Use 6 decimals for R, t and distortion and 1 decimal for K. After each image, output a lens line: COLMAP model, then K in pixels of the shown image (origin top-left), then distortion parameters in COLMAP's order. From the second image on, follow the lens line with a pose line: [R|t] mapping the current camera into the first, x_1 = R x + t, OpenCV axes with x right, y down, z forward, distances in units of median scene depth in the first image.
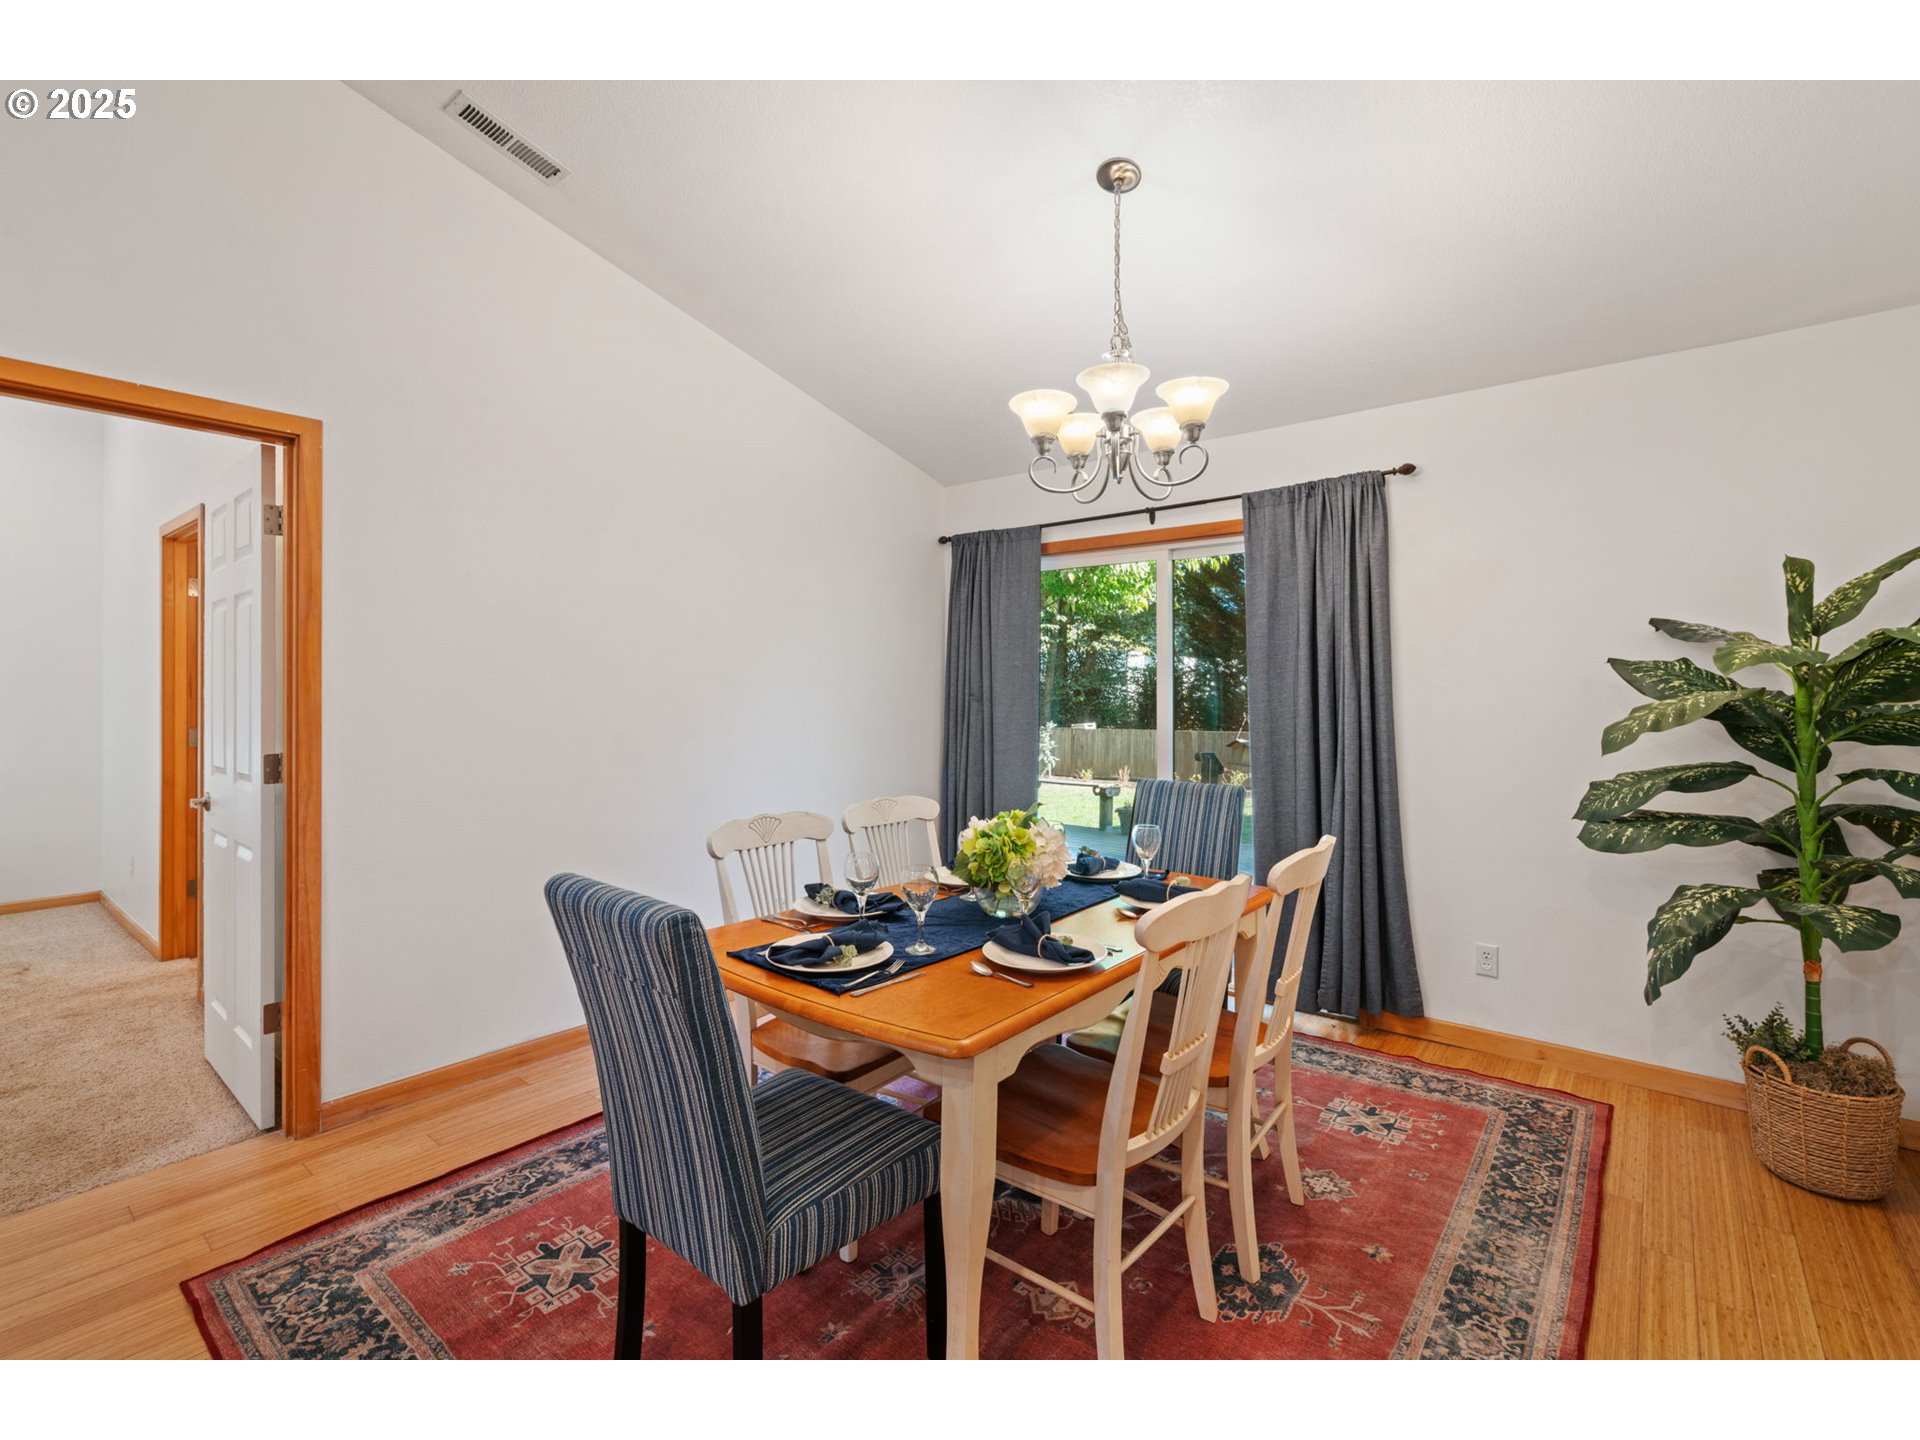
lens RADIAL K [[865.9, 0, 930.5], [0, 865.9, 687.8], [0, 0, 1]] dist [-0.002095, 0.001102]
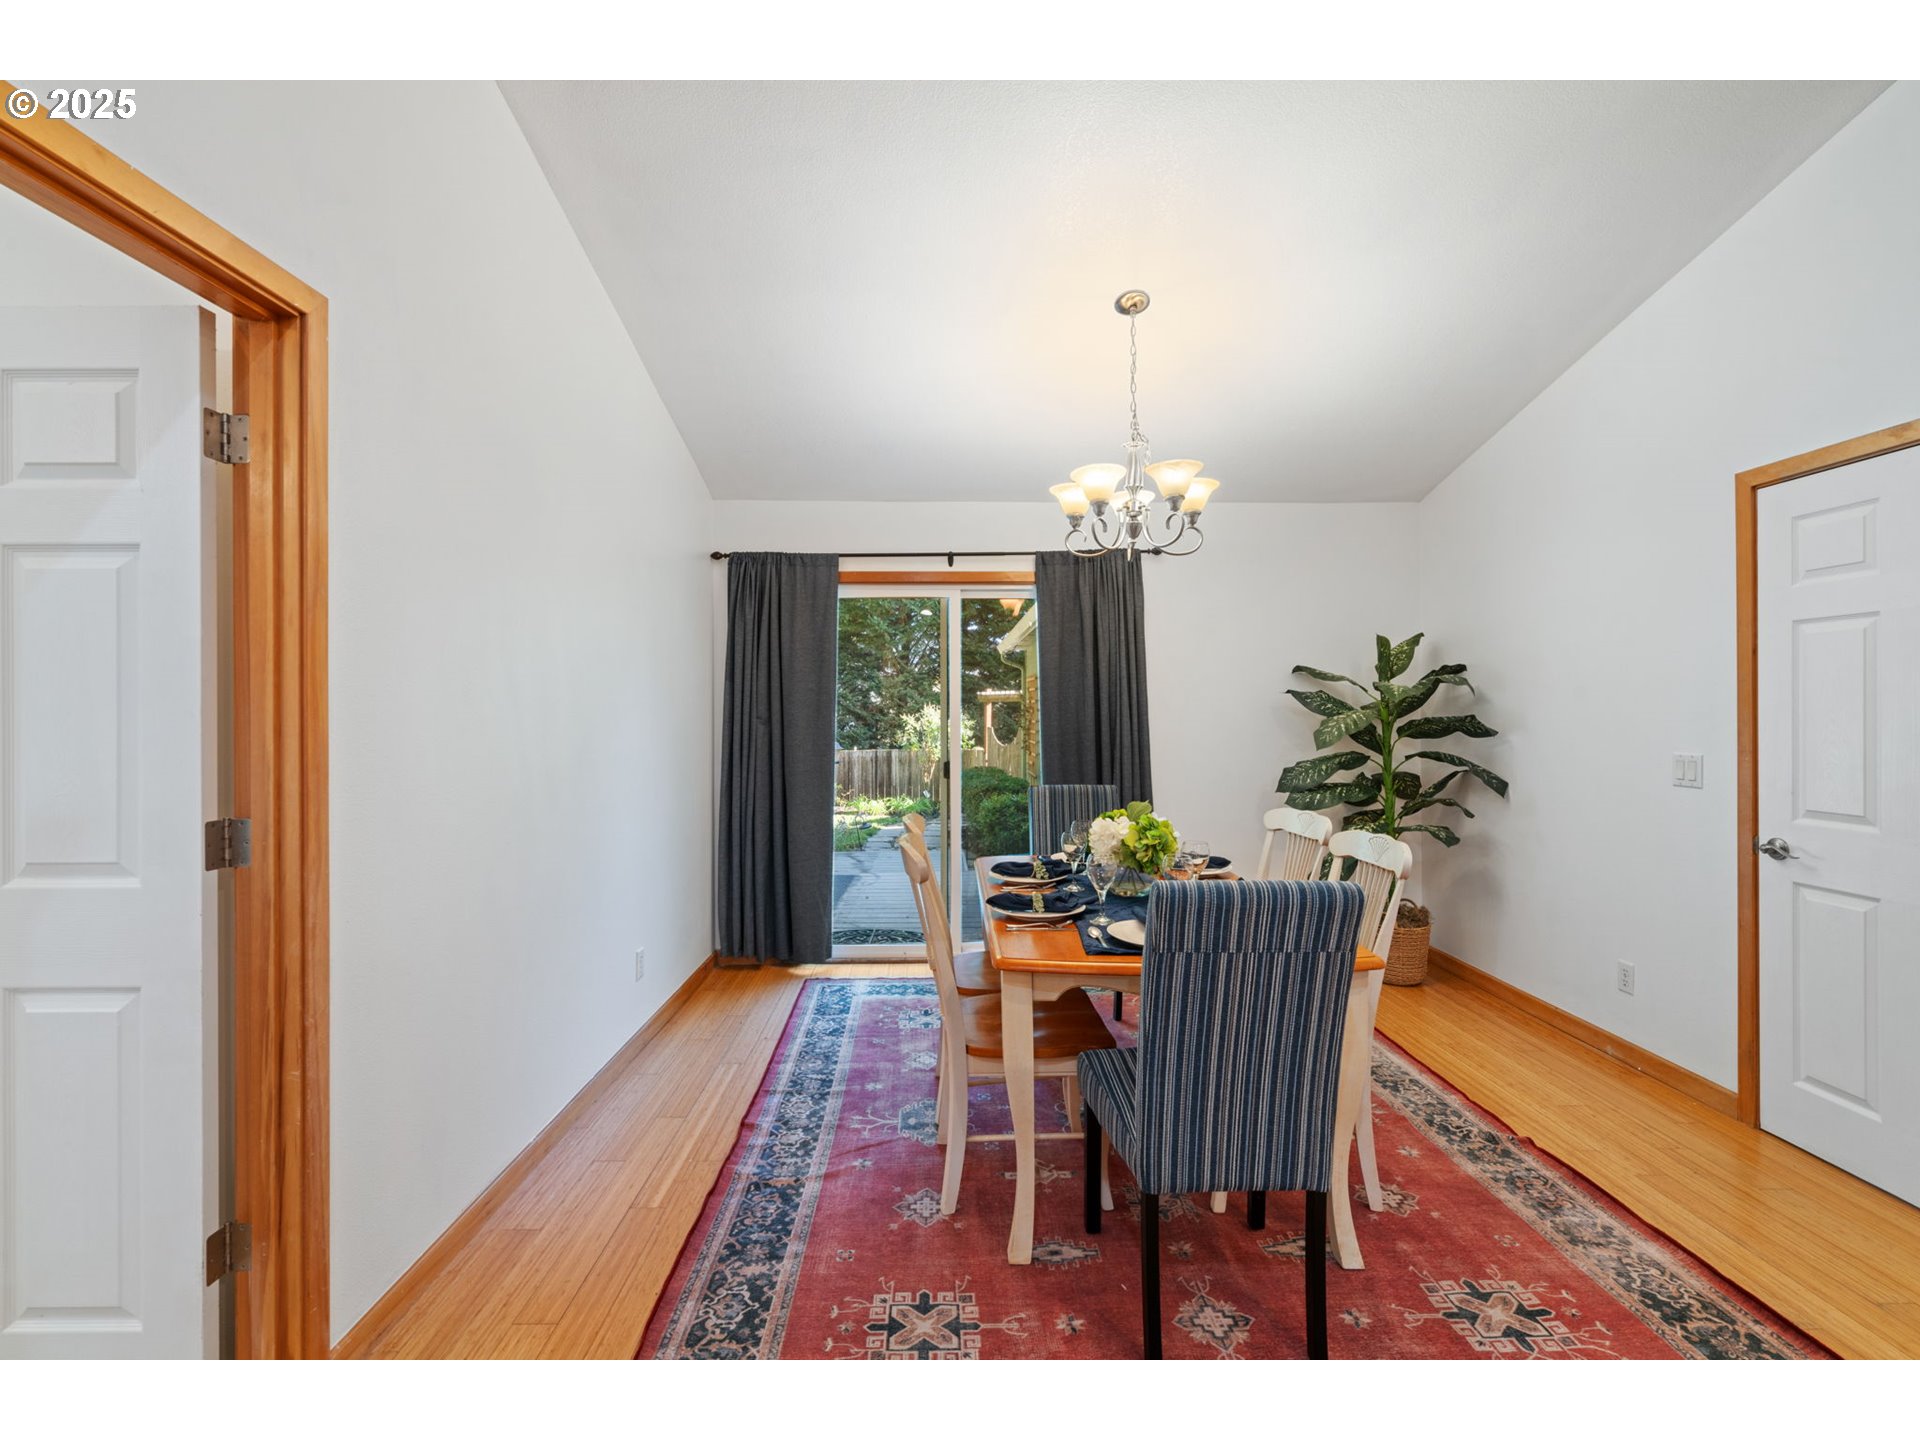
lens RADIAL K [[865.9, 0, 951.0], [0, 865.9, 713.7], [0, 0, 1]] dist [-0.002095, 0.001102]
pose [[0.760321, -0.005140, 0.649527, -0.734329], [0.004287, 0.999987, 0.002894, 0.002179], [-0.649533, 0.000584, 0.760333, 0.197065]]
